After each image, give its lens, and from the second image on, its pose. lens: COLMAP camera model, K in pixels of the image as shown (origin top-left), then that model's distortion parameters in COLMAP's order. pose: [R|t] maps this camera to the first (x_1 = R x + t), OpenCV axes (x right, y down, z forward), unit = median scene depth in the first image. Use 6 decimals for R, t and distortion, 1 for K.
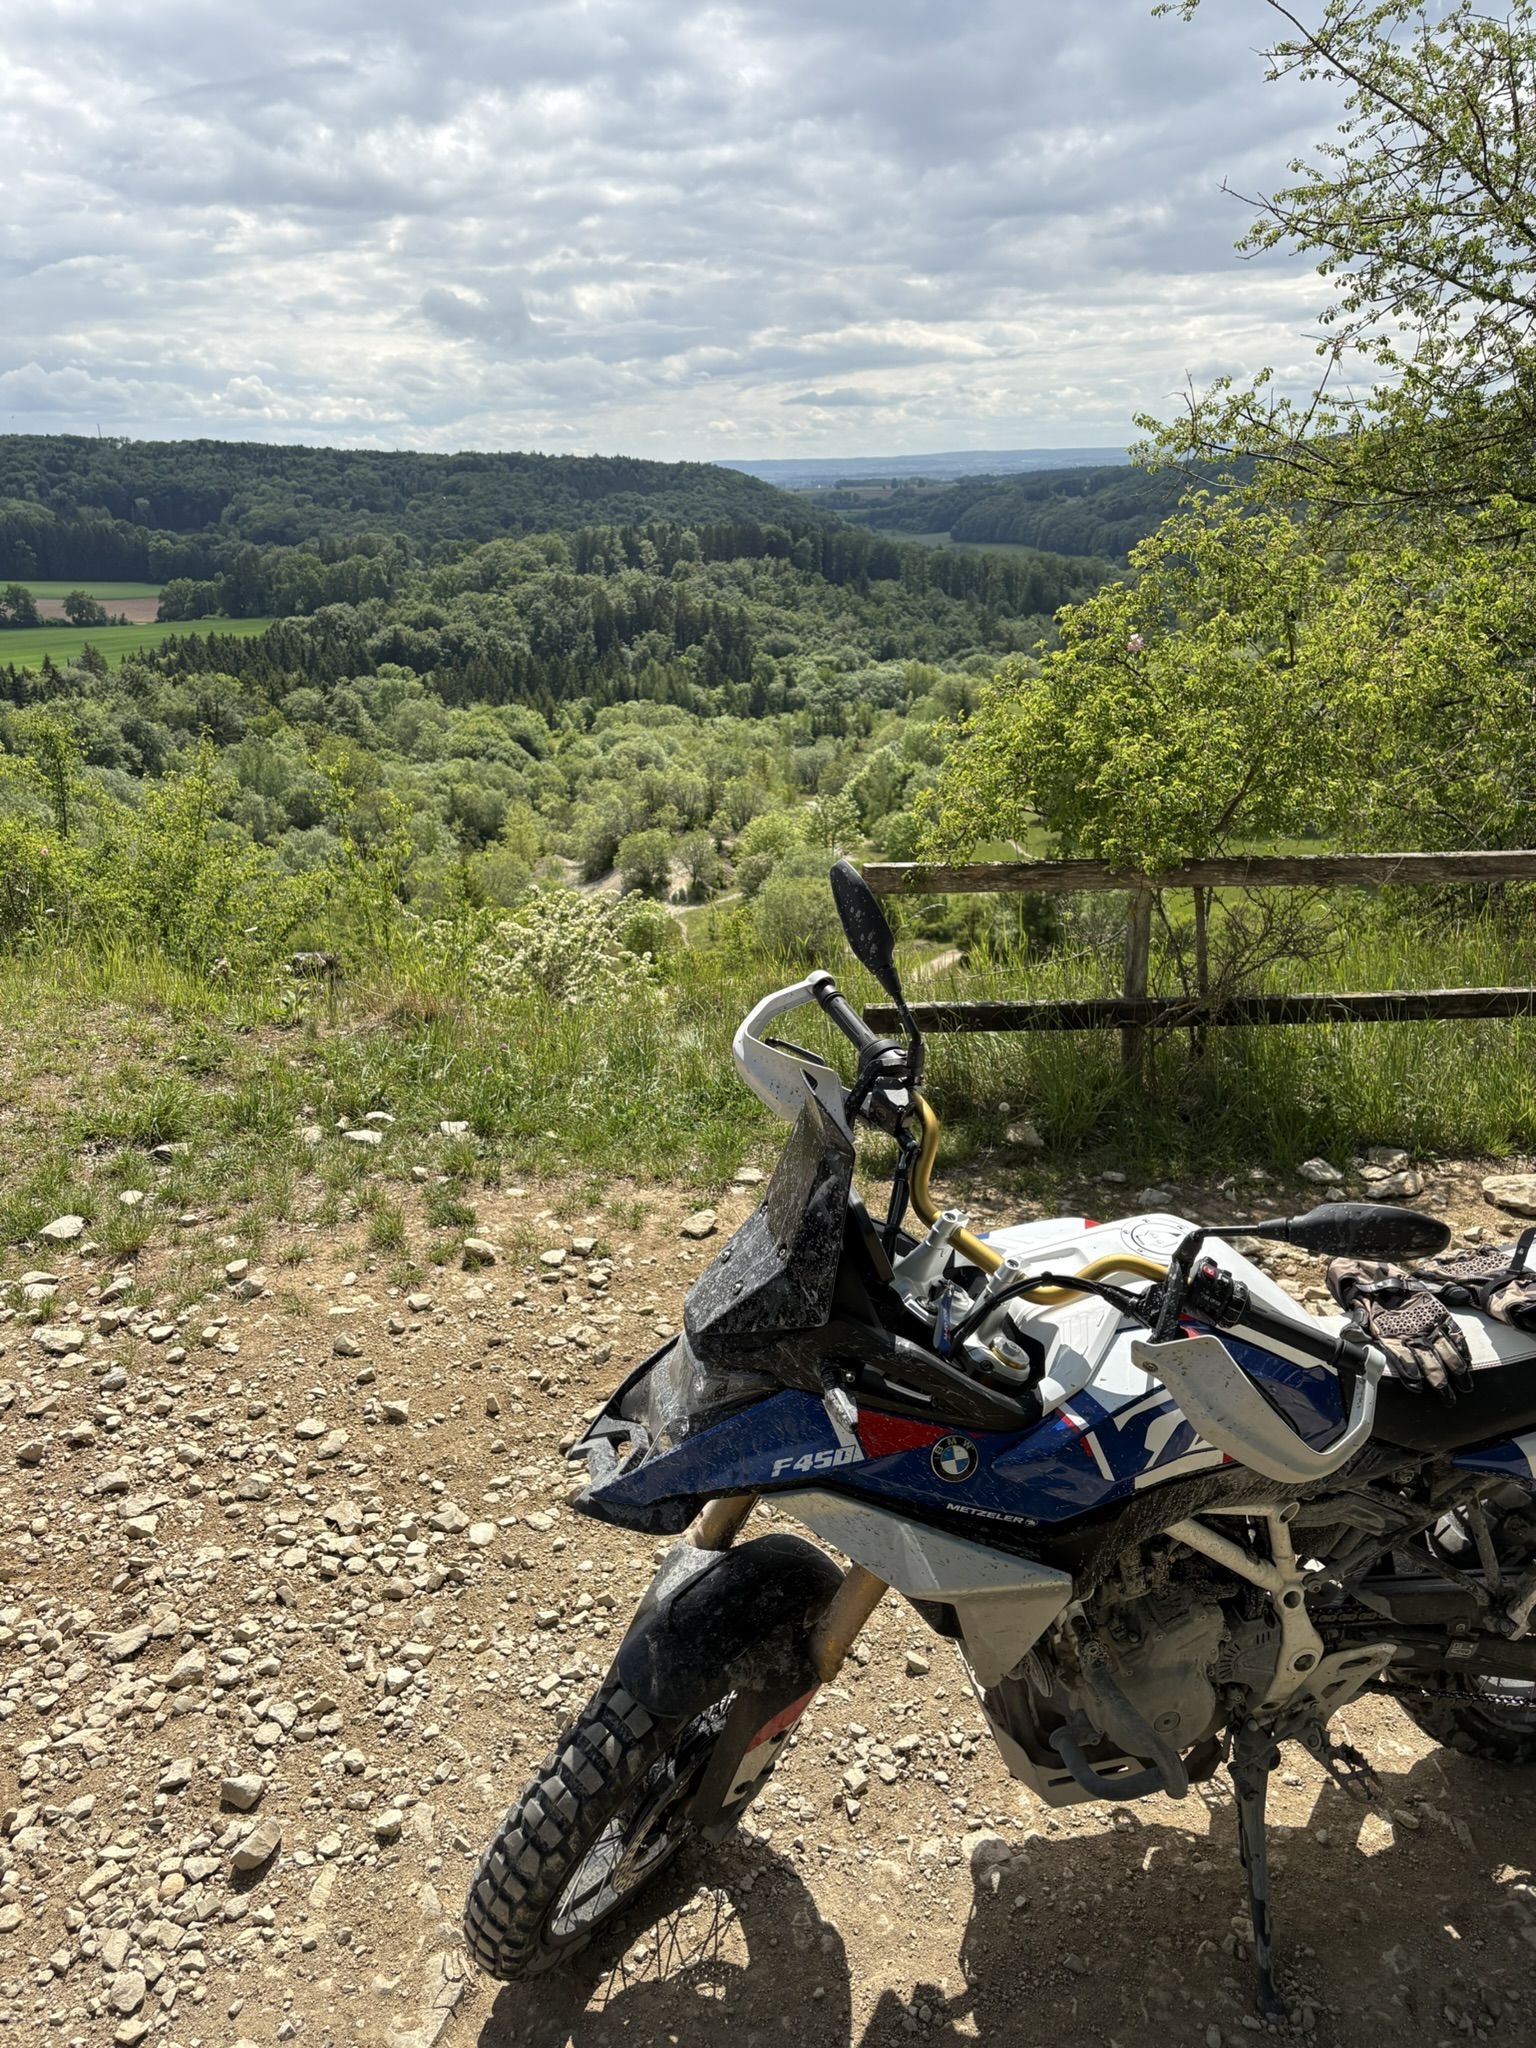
lens RADIAL K [[1544.3, 0, 758.3], [0, 1544.3, 990.6], [0, 0, 1]] dist [0.041355, -0.050903]
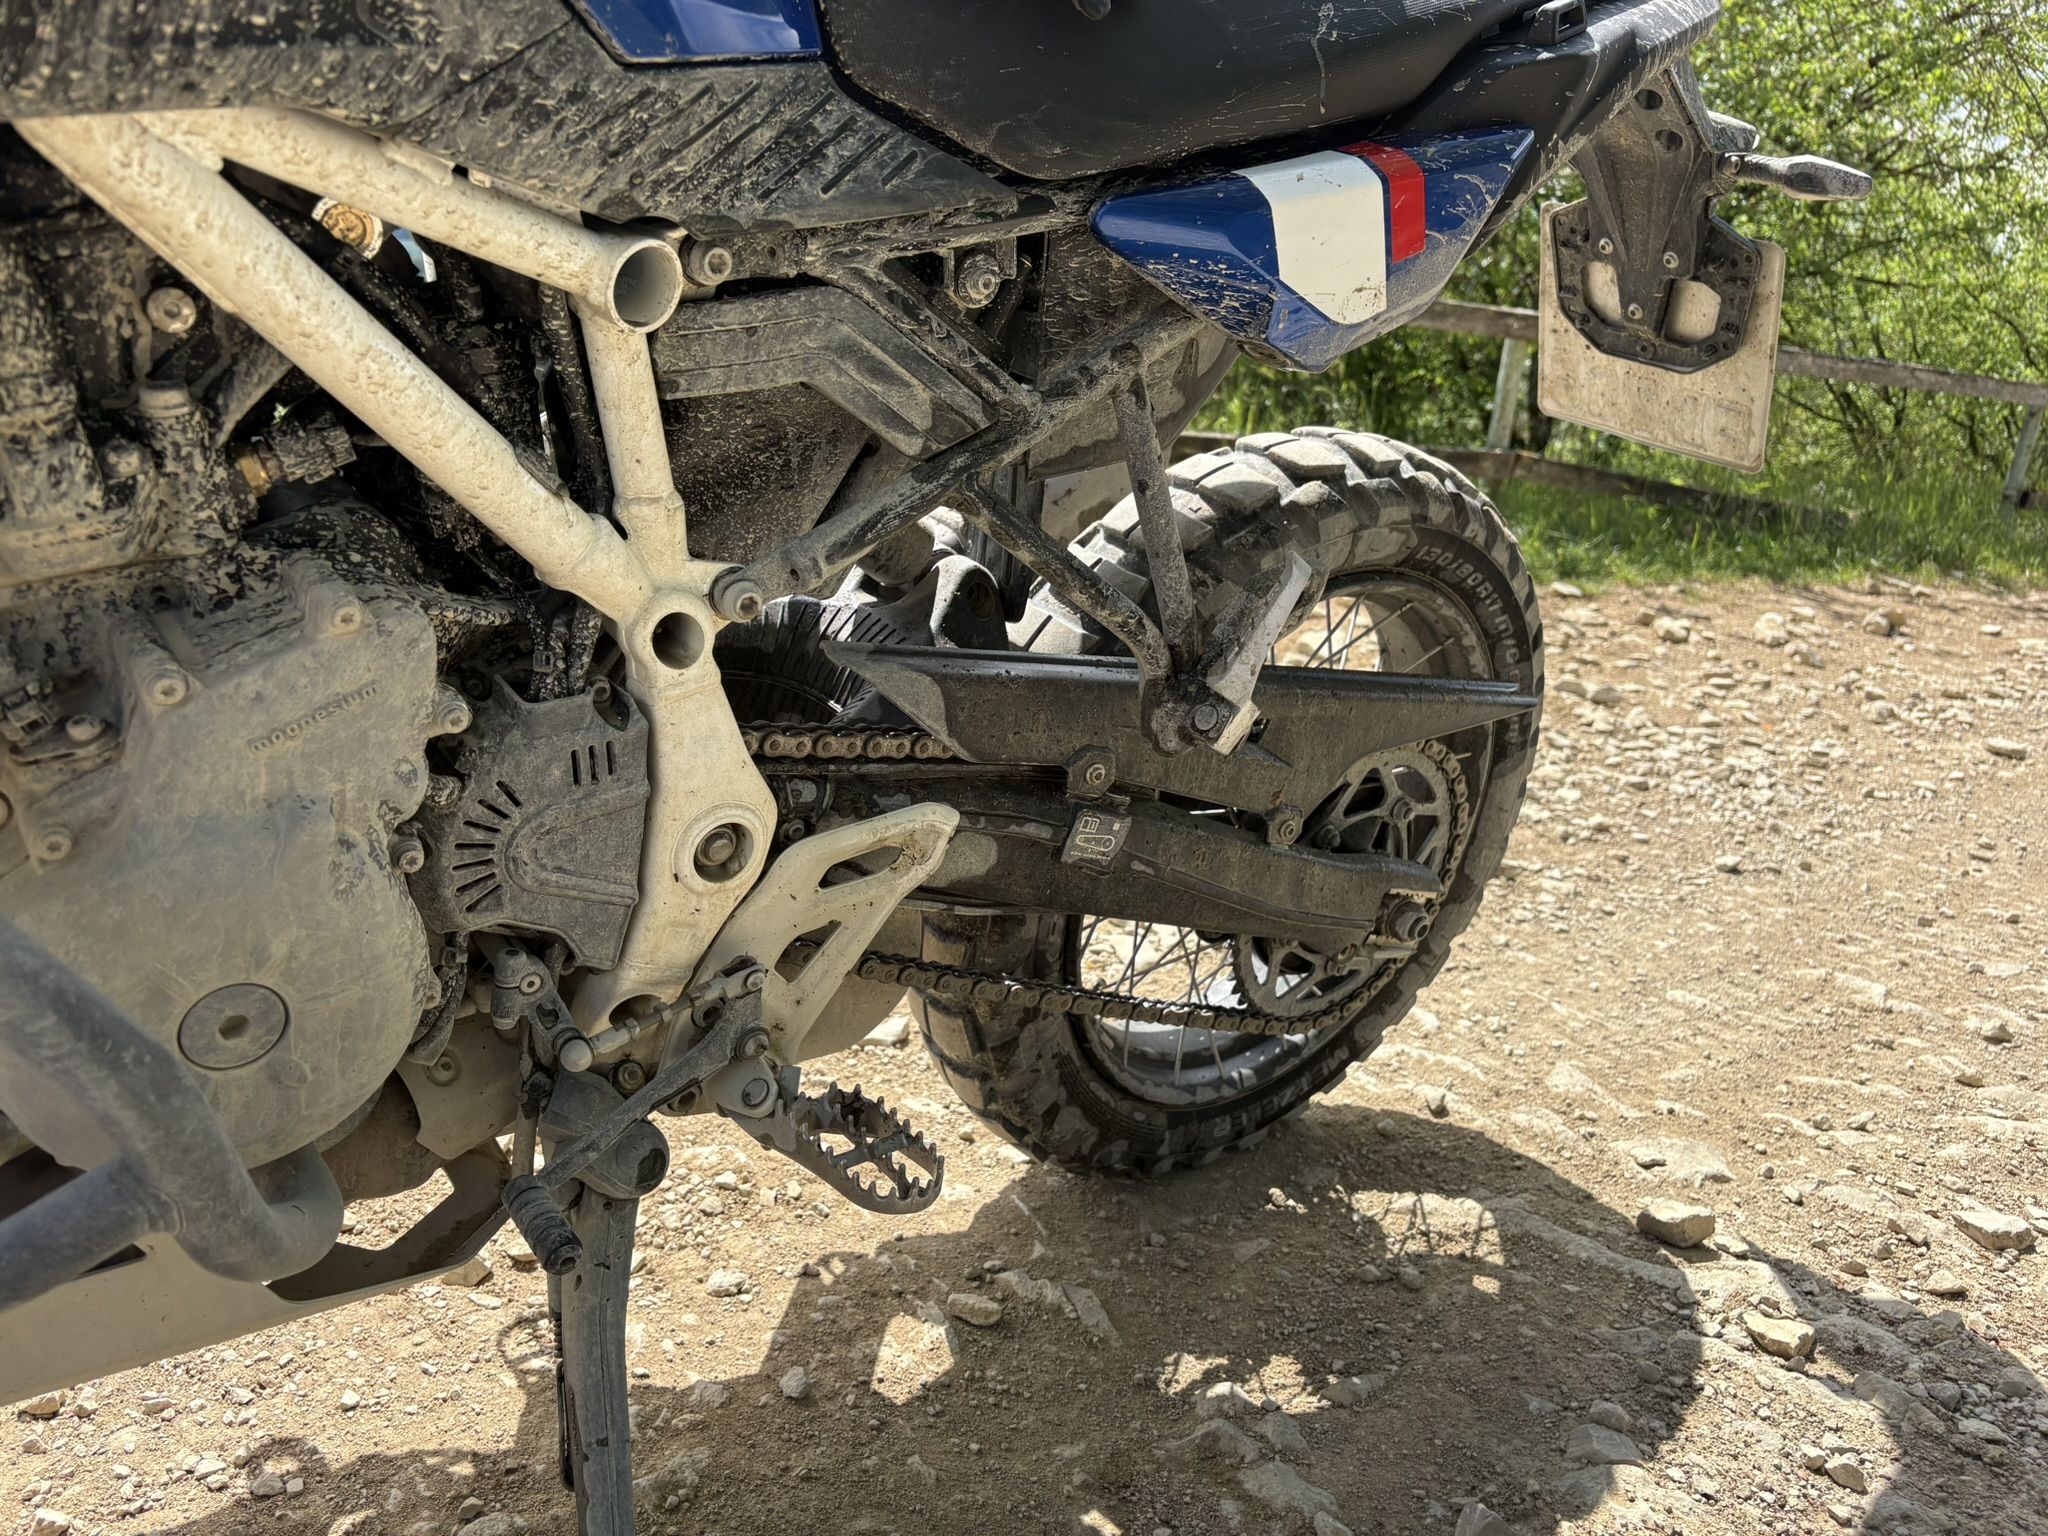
lens RADIAL K [[1544.3, 0, 1013.9], [0, 1544.3, 771.0], [0, 0, 1]] dist [0.041355, -0.050903]
pose [[0.887011, -0.034092, 0.460488, 0.246682], [0.022391, 0.999273, 0.030850, 0.396890], [-0.461205, -0.017053, 0.887130, 0.655882]]
